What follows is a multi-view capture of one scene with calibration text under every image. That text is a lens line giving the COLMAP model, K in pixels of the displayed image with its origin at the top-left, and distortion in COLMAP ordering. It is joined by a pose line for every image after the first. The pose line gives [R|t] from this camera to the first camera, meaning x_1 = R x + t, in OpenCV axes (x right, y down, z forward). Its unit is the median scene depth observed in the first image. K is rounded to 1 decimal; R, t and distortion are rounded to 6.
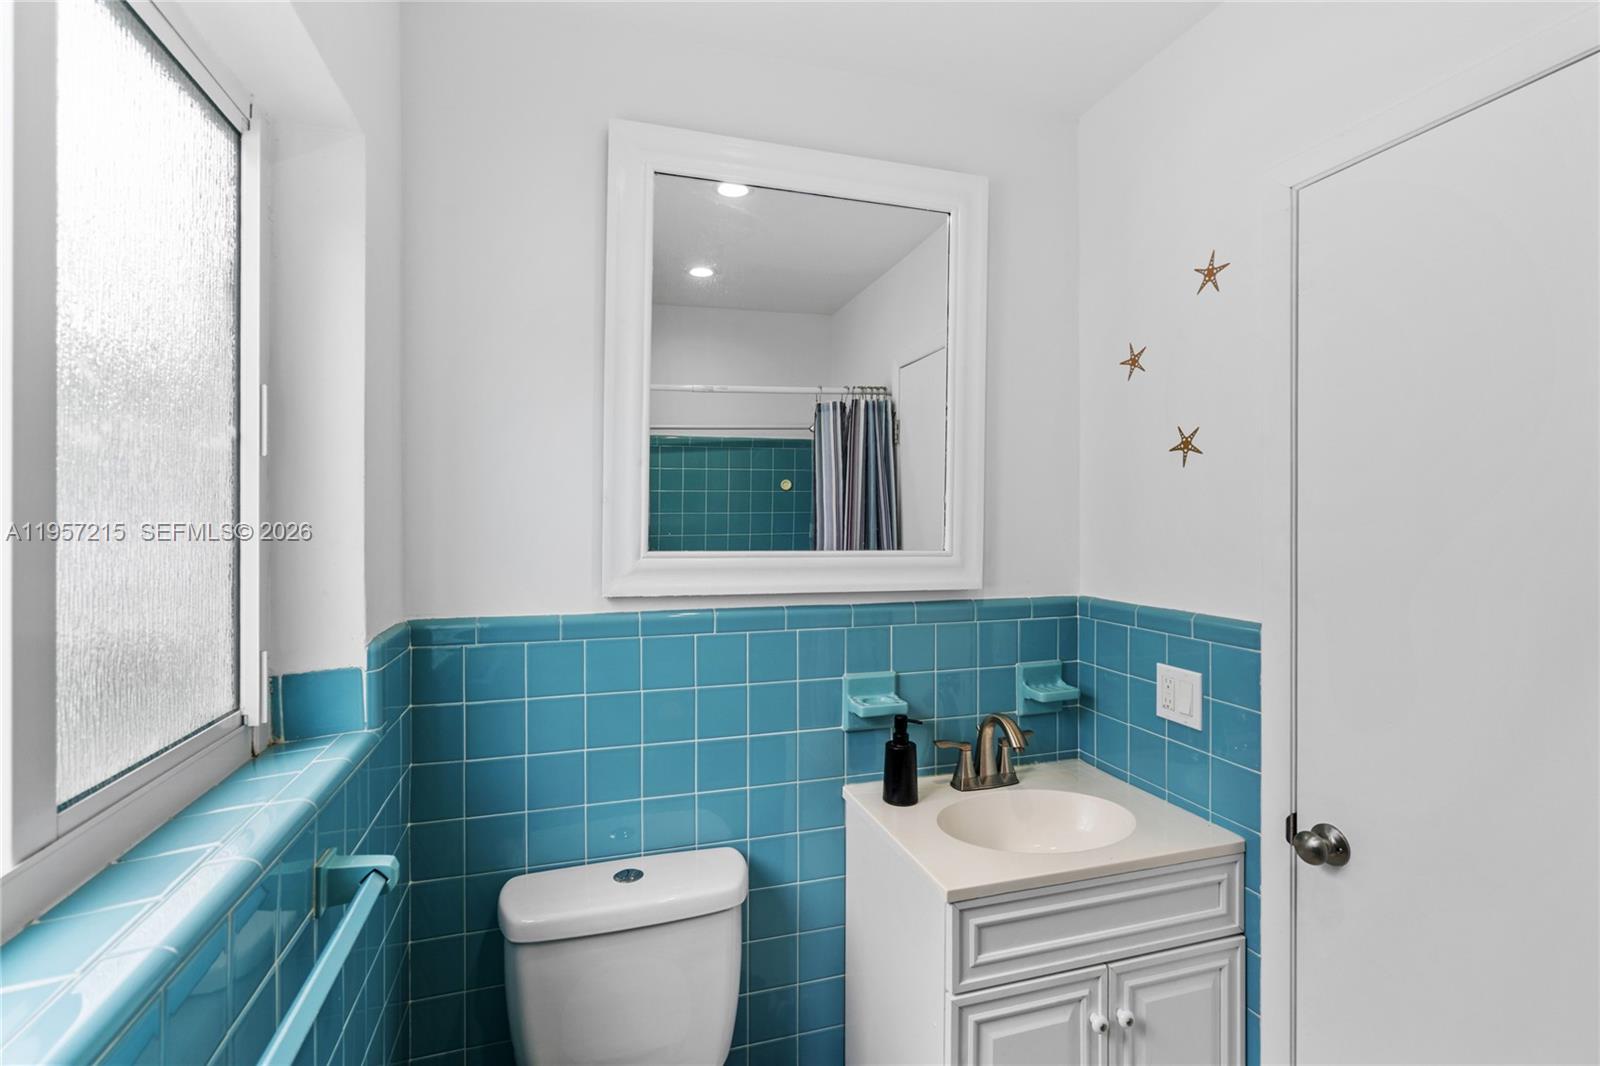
lens RADIAL K [[732.0, 0, 800.9], [0, 732.0, 525.9], [0, 0, 1]] dist [-0.002007, 0.000380]
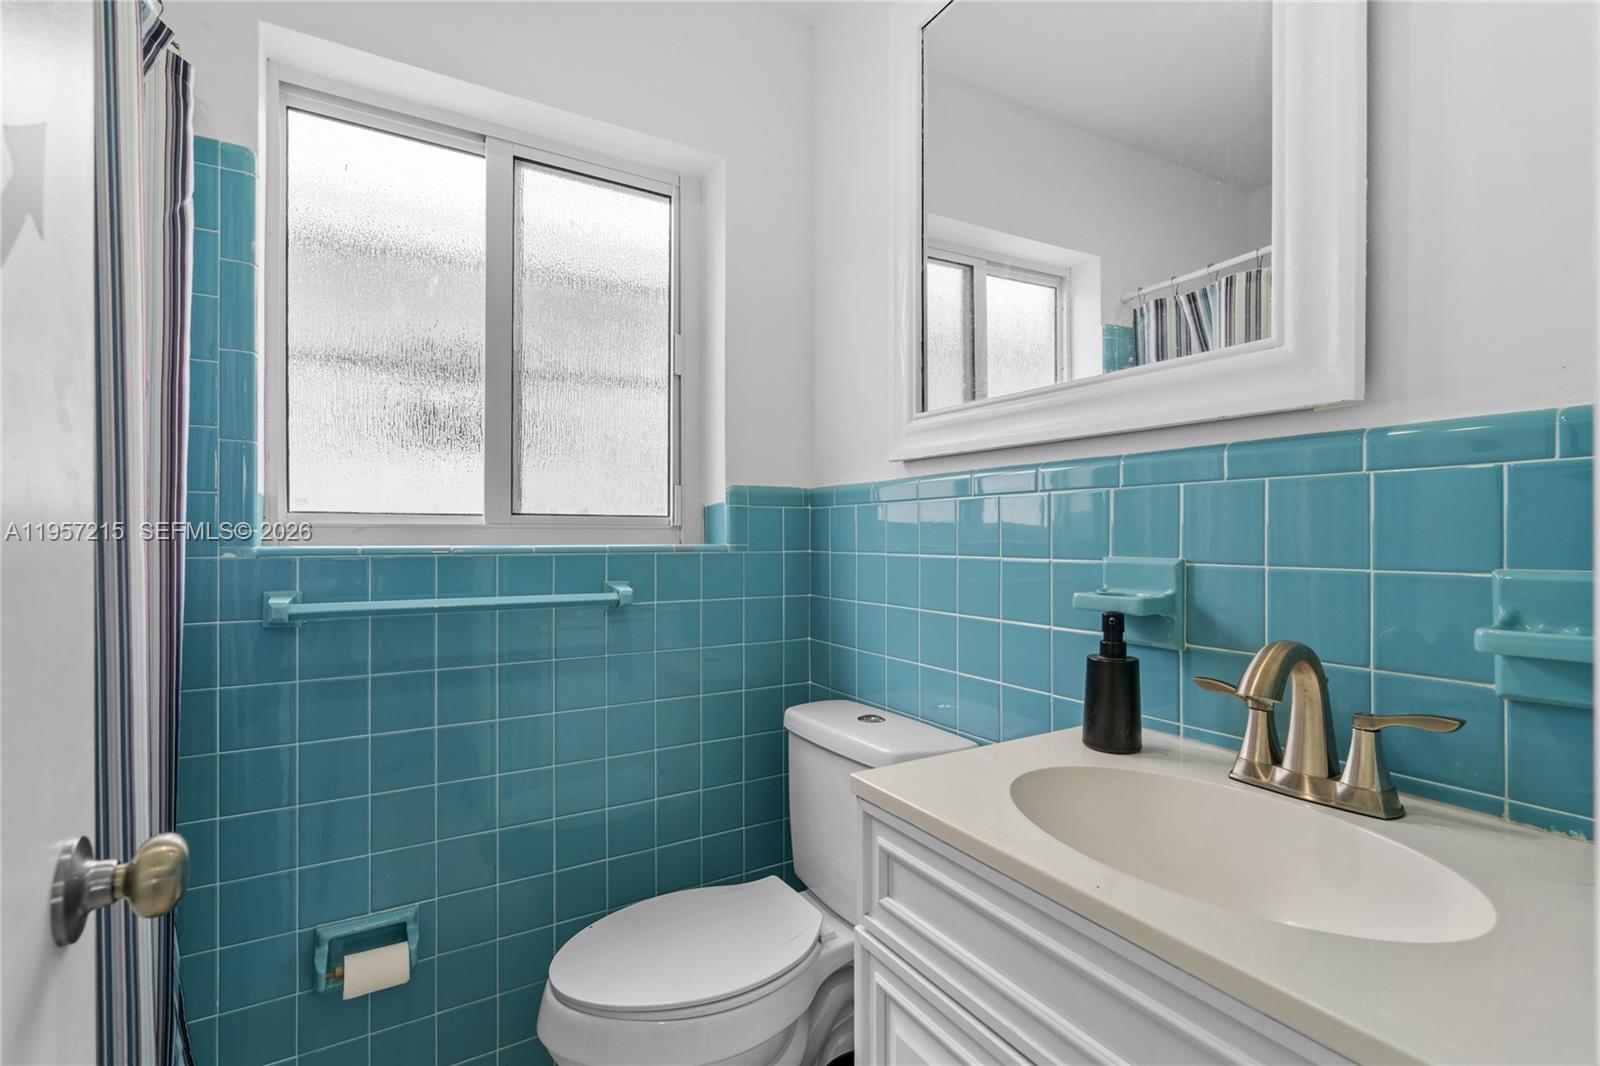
lens RADIAL K [[730.5, 0, 804.1], [0, 730.5, 538.0], [0, 0, 1]] dist [0.000016, 0.000035]
pose [[0.237966, 0.000856, -0.971273, 0.684032], [-0.005105, 0.999987, -0.000370, 0.195720], [0.971260, 0.005046, 0.237968, 0.587311]]
